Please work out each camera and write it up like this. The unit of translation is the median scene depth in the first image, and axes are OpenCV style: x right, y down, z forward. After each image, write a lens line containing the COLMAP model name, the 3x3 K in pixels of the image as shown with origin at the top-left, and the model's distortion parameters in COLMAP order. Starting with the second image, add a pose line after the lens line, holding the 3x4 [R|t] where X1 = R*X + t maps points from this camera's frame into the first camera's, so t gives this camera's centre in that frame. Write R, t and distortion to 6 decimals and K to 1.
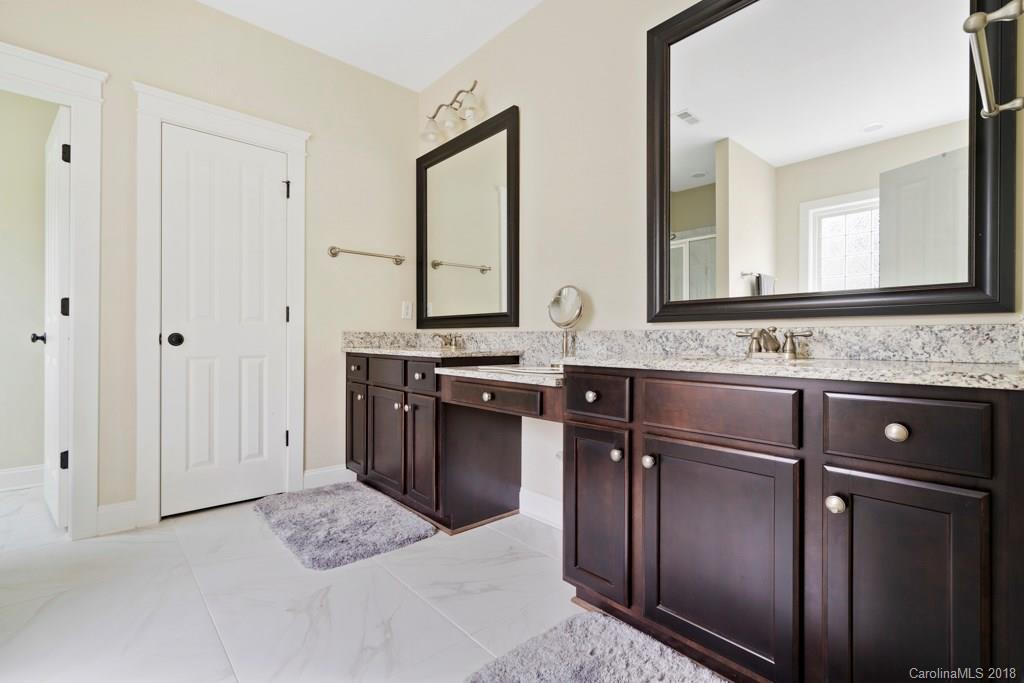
lens RADIAL K [[464.6, 0, 508.0], [0, 464.6, 340.3], [0, 0, 1]] dist [-0.002486, 0.000385]
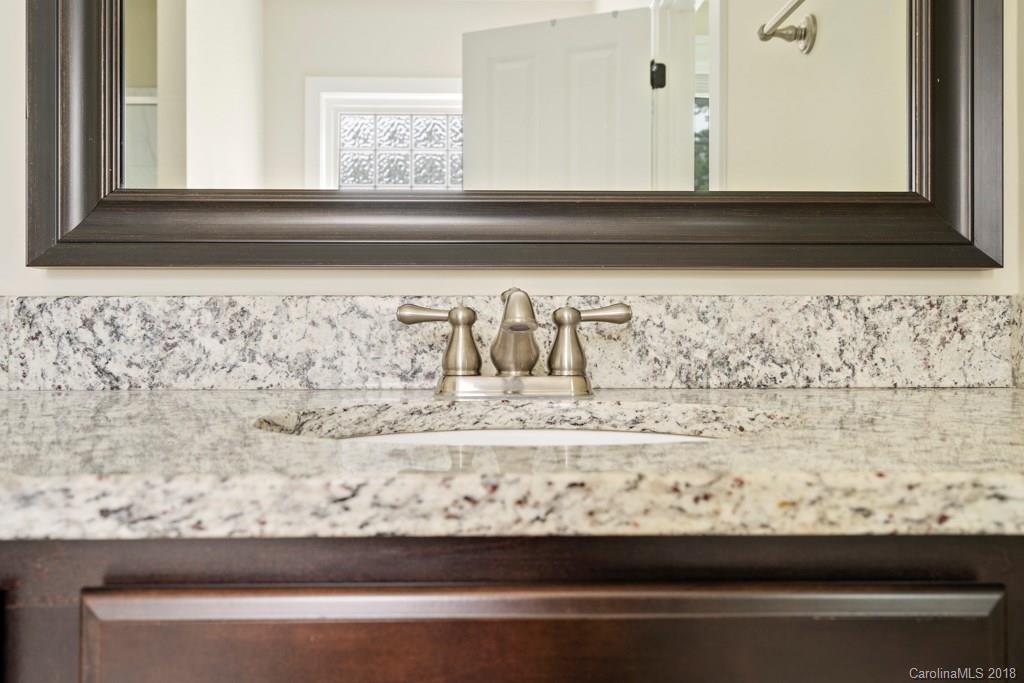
lens RADIAL K [[830.3, 0, 512.0], [0, 830.3, 341.5], [0, 0, 1]] dist [-0.000484, -0.000510]
pose [[0.642860, -0.008924, 0.765932, 0.169562], [0.003422, 0.999956, 0.008778, -0.000305], [-0.765976, -0.003022, 0.642862, 0.698818]]
